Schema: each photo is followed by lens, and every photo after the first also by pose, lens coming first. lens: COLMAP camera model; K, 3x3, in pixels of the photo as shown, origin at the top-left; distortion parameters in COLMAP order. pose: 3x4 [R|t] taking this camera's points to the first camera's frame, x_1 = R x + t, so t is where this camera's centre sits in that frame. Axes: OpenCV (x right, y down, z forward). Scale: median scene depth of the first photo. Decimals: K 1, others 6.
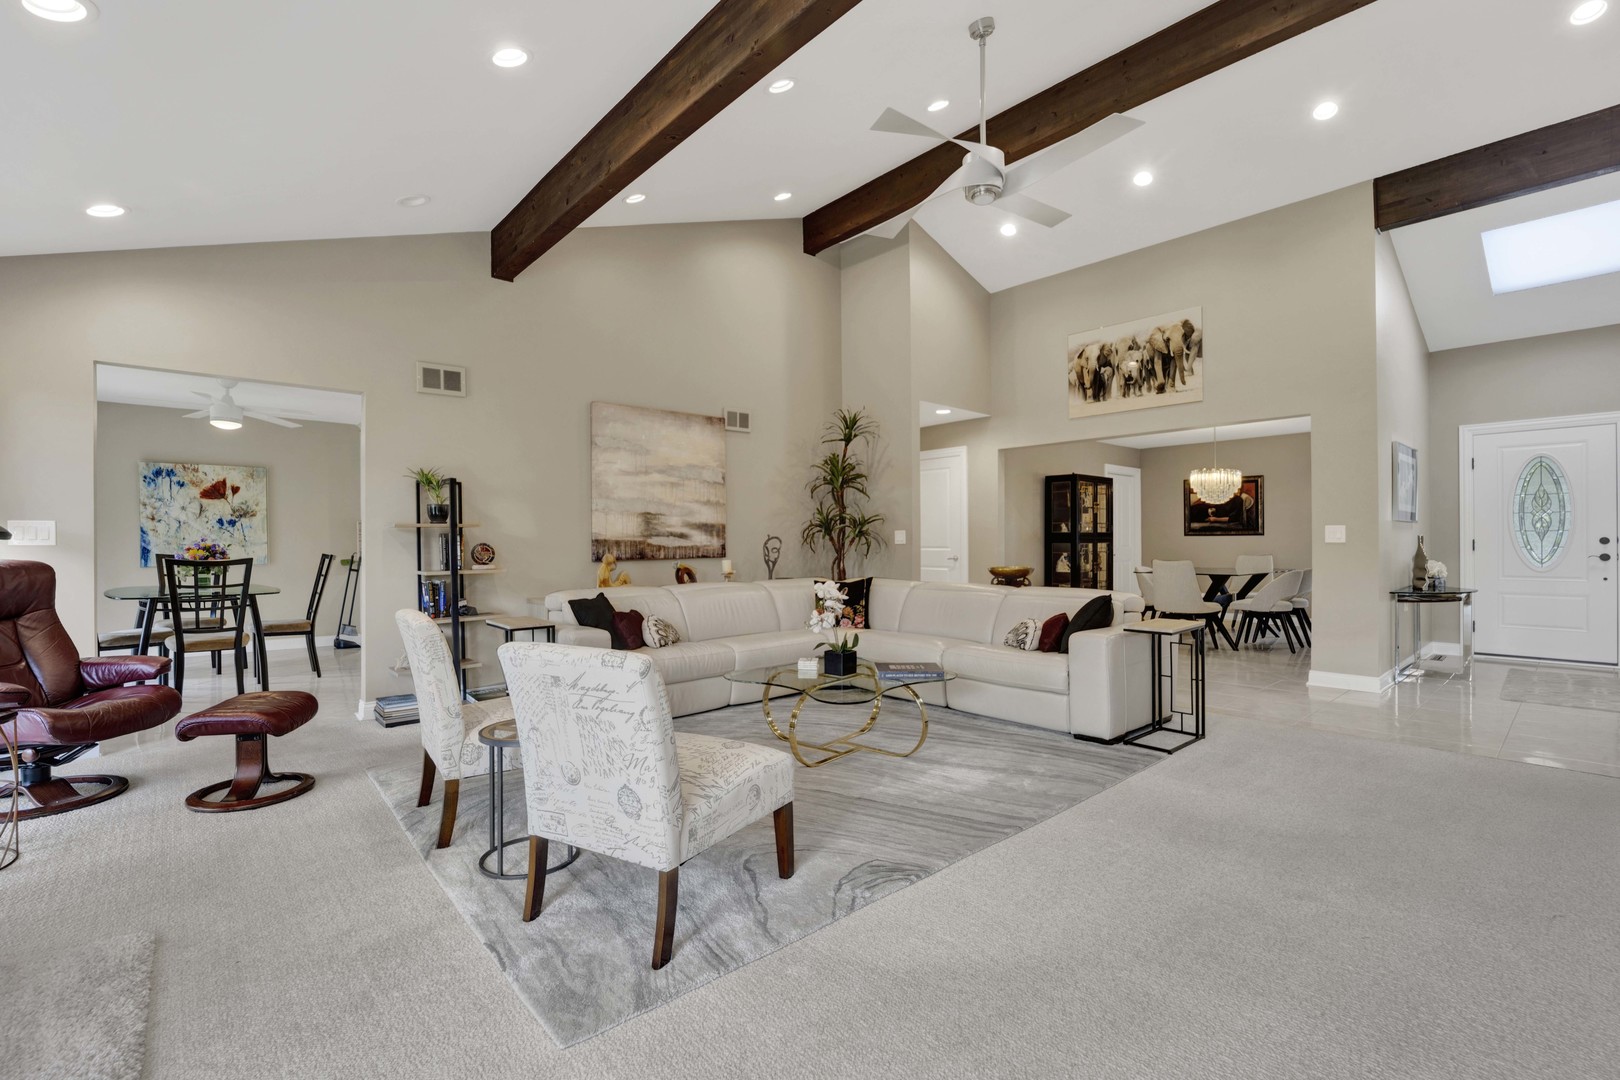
lens RADIAL K [[715.0, 0, 809.4], [0, 715.0, 546.3], [0, 0, 1]] dist [-0.021620, 0.000358]
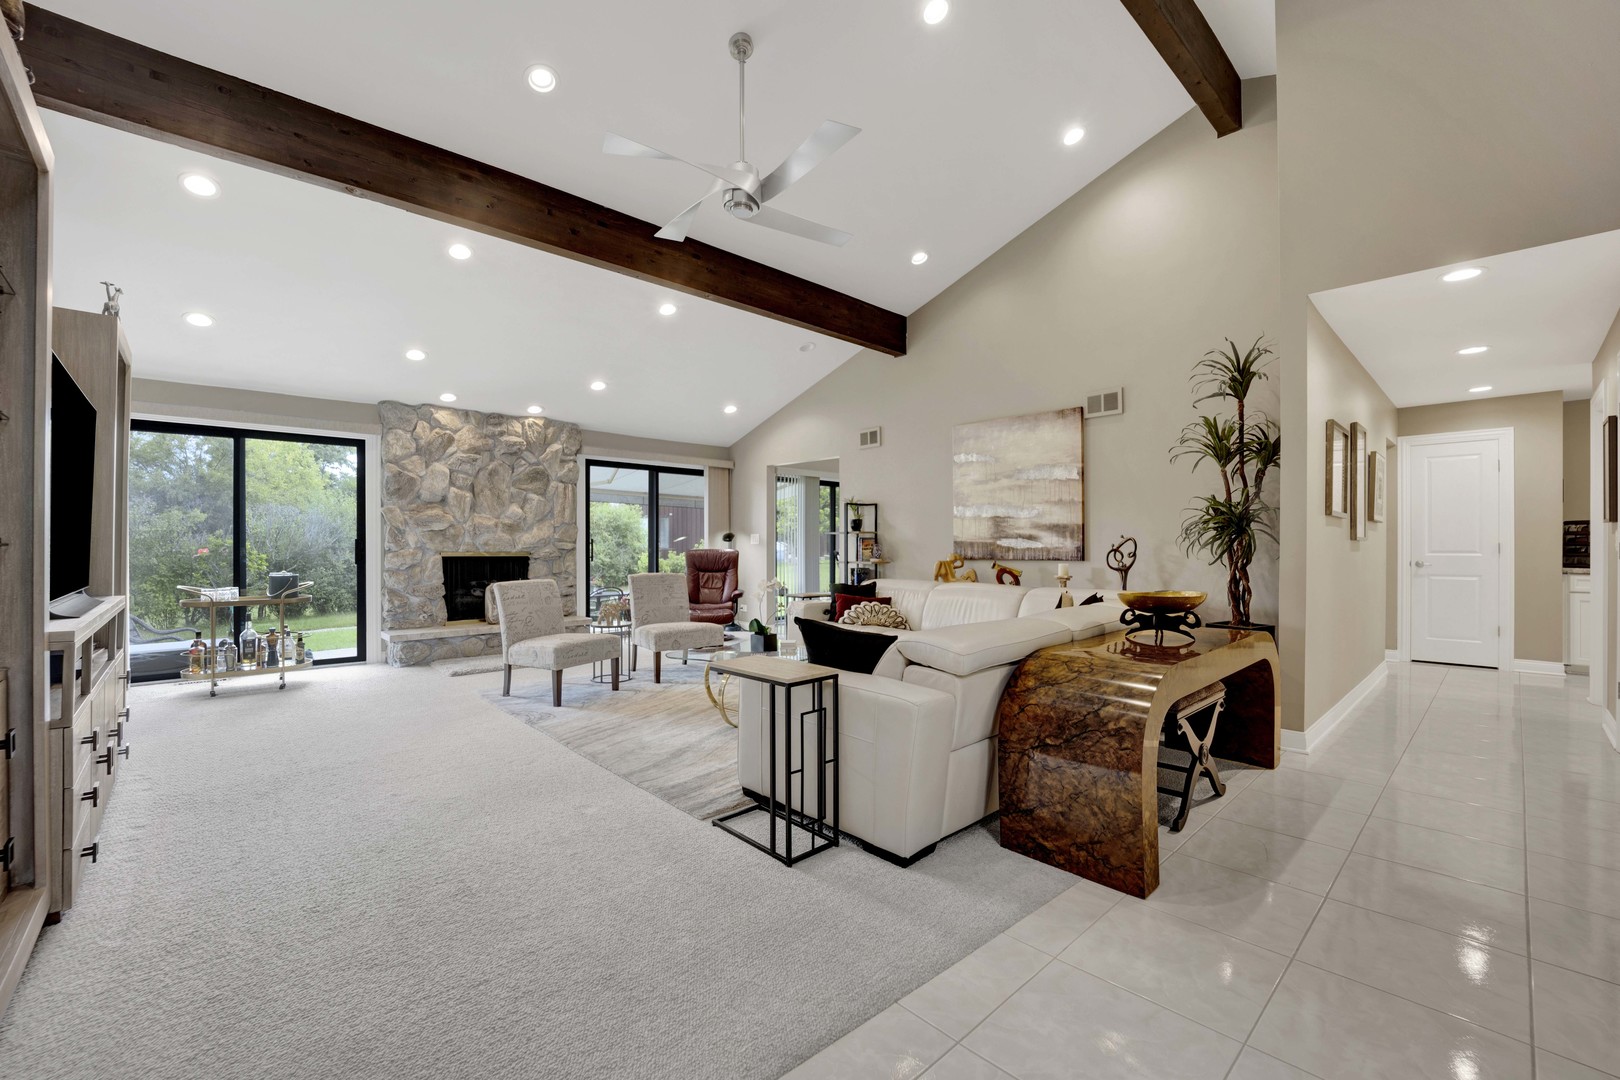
lens RADIAL K [[676.1, 0, 798.2], [0, 676.1, 534.2], [0, 0, 1]] dist [-0.023233, 0.000750]
pose [[0.000662, -0.011607, -0.999932, 0.796141], [-0.010114, 0.999881, -0.011613, -0.005416], [0.999949, 0.010121, 0.000545, 0.706109]]
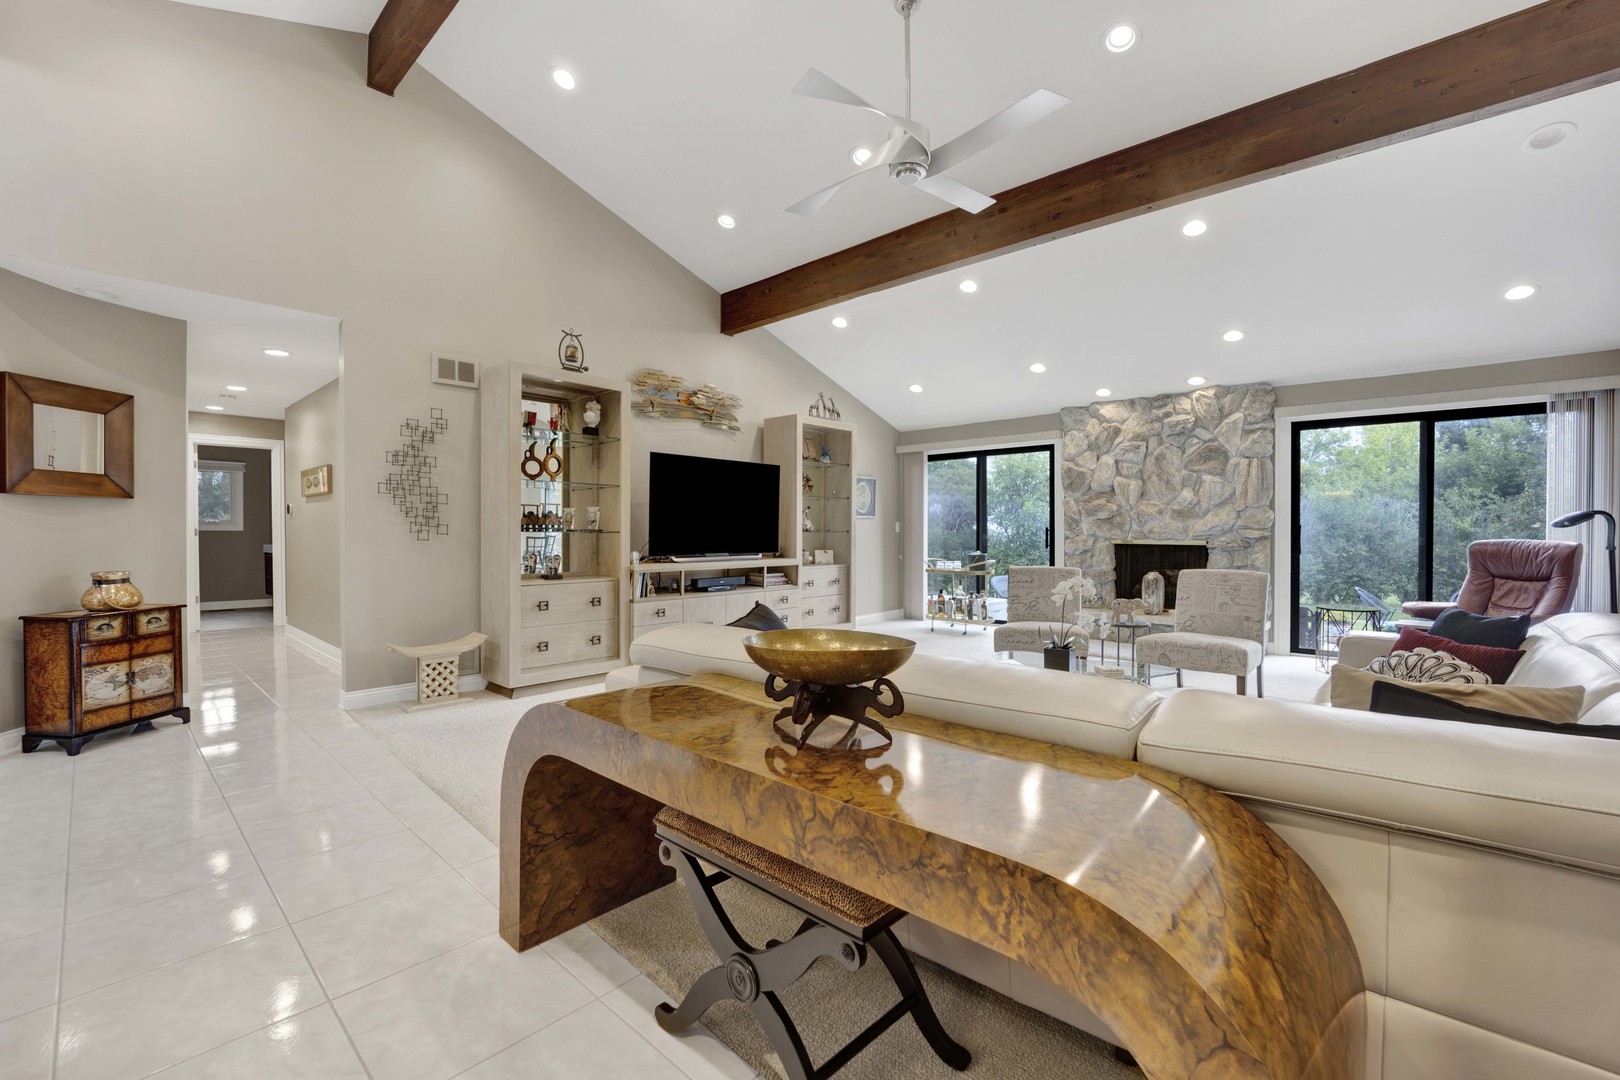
lens RADIAL K [[676.1, 0, 823.5], [0, 676.1, 537.6], [0, 0, 1]] dist [-0.023233, 0.000750]
pose [[-0.995715, 0.004379, -0.092370, 0.286346], [0.002505, 0.999789, 0.020388, -0.010911], [0.092439, 0.020070, -0.995516, 1.250050]]
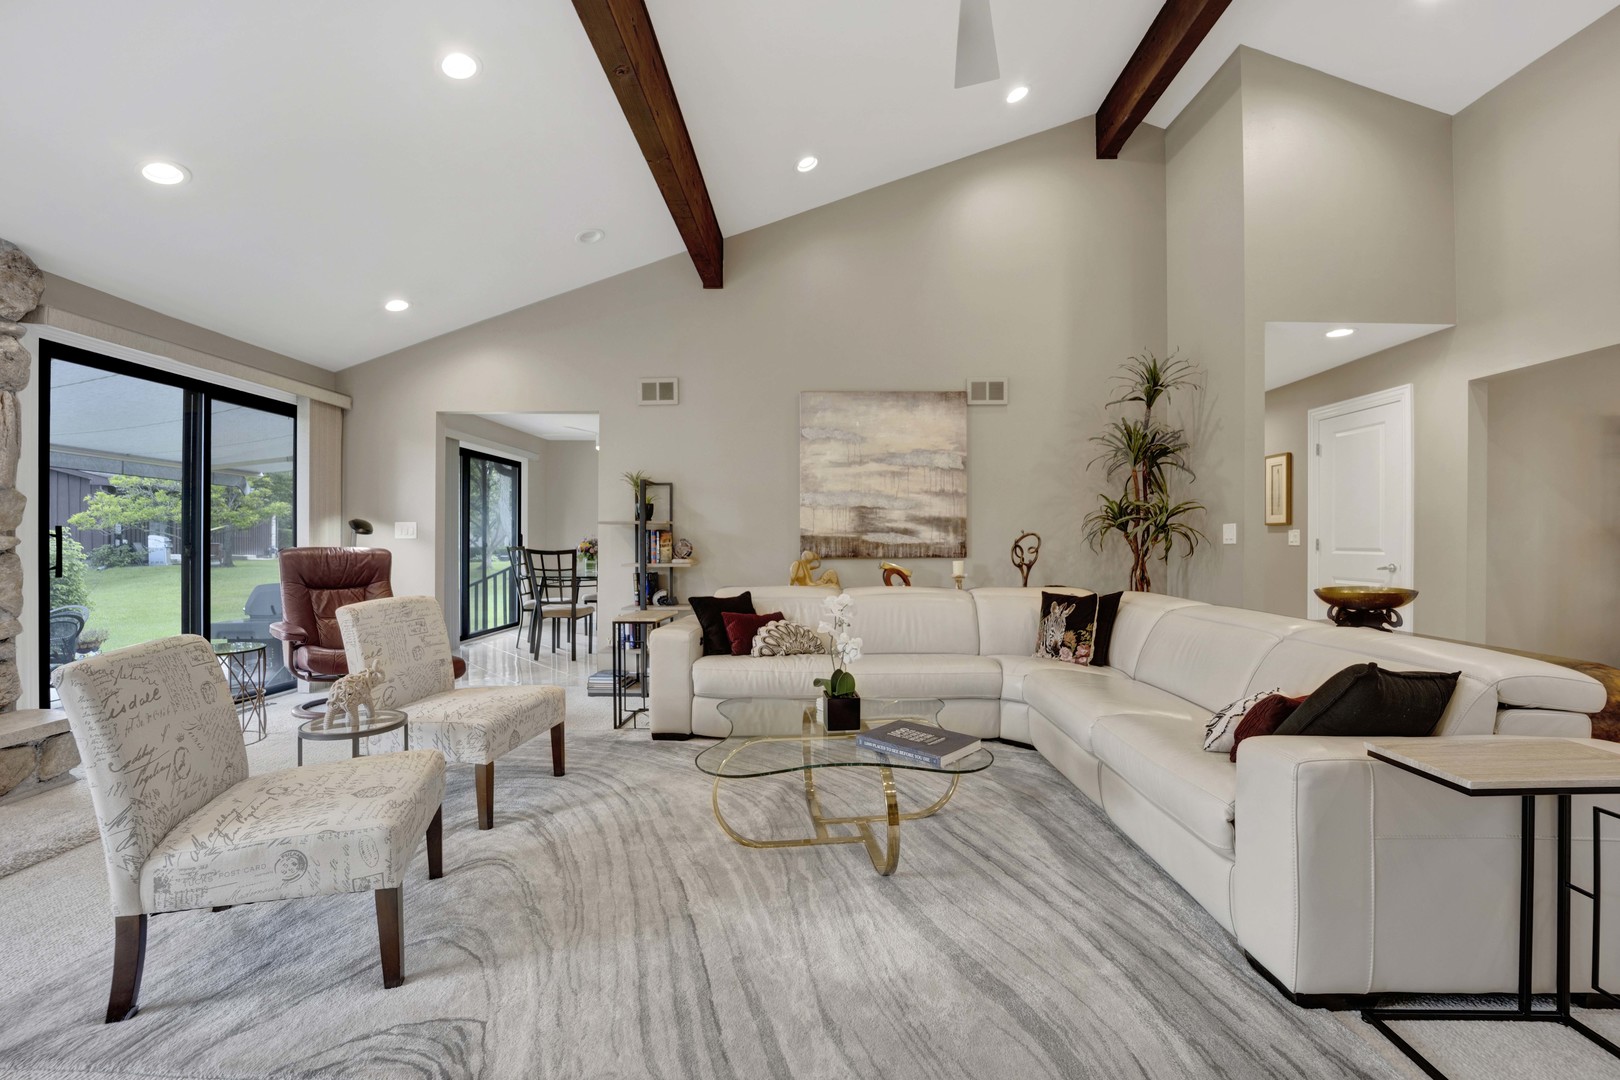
lens RADIAL K [[676.1, 0, 813.5], [0, 676.1, 542.5], [0, 0, 1]] dist [-0.023233, 0.000750]
pose [[0.729656, 0.009648, -0.683747, 0.319922], [-0.010225, 0.999943, 0.003198, -0.003403], [0.683738, 0.004657, 0.729713, 0.331772]]
